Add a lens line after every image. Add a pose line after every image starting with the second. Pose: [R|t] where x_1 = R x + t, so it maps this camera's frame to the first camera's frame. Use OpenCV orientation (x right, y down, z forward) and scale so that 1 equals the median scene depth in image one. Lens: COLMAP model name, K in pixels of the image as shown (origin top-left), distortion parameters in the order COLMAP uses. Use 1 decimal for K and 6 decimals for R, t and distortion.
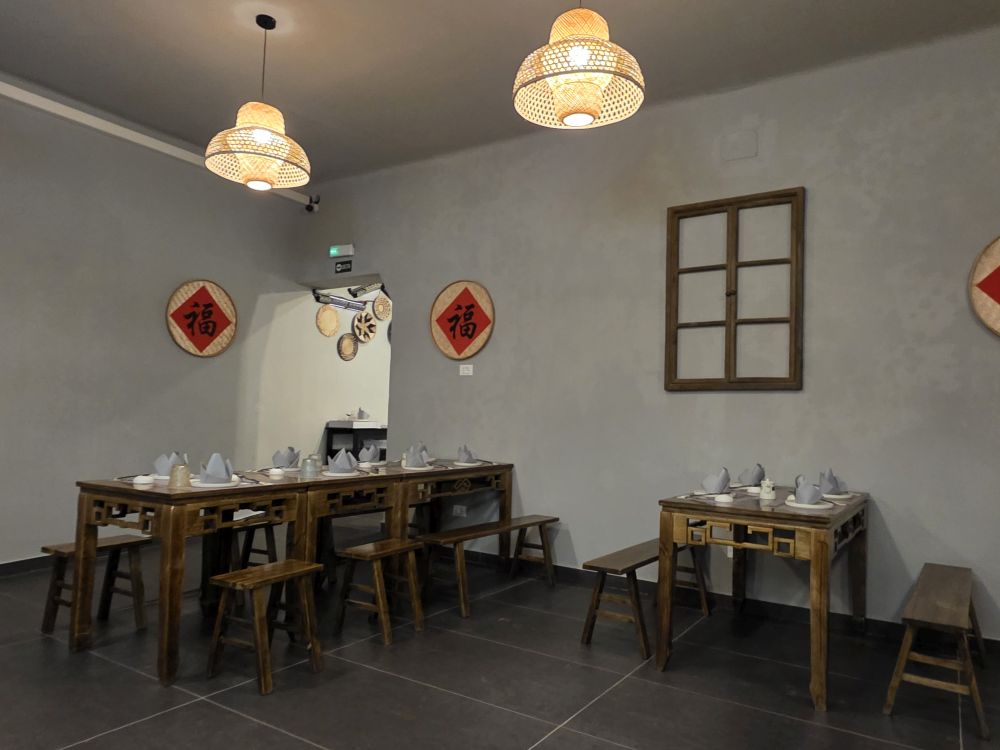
lens RADIAL K [[680.2, 0, 499.7], [0, 680.2, 381.2], [0, 0, 1]] dist [0.005931, 0.000812]
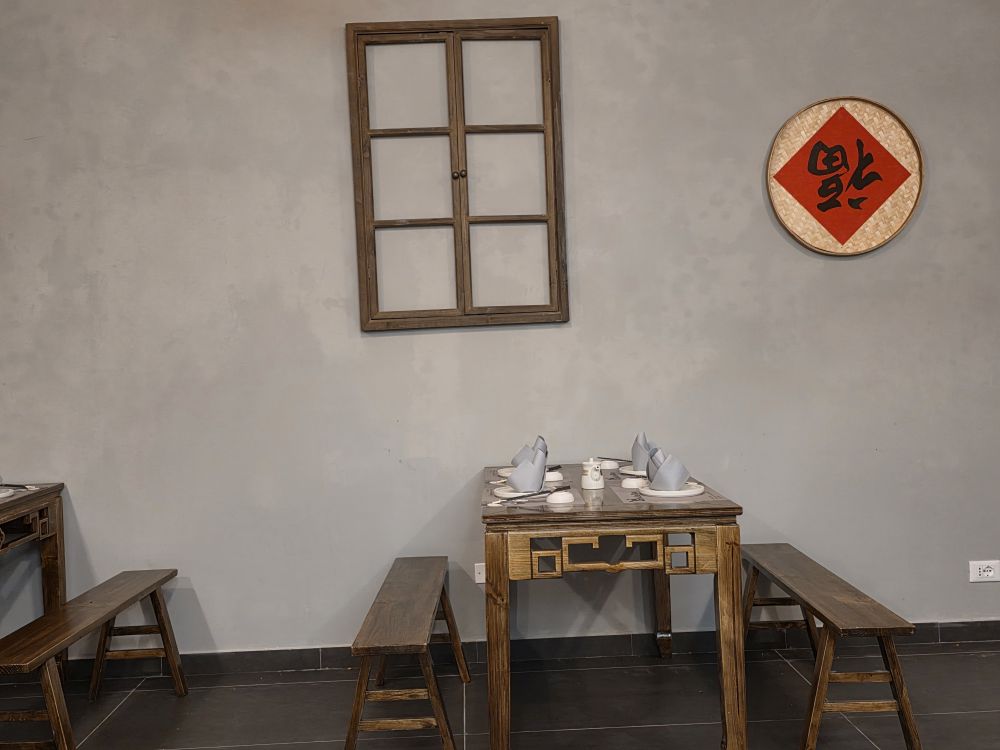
lens RADIAL K [[1018.7, 0, 499.8], [0, 1018.7, 369.8], [0, 0, 1]] dist [0.079134, 0.000000]
pose [[0.818118, -0.063136, 0.571574, -0.192015], [0.032571, 0.997447, 0.063557, -0.006712], [-0.574127, -0.033380, 0.818085, 0.194593]]
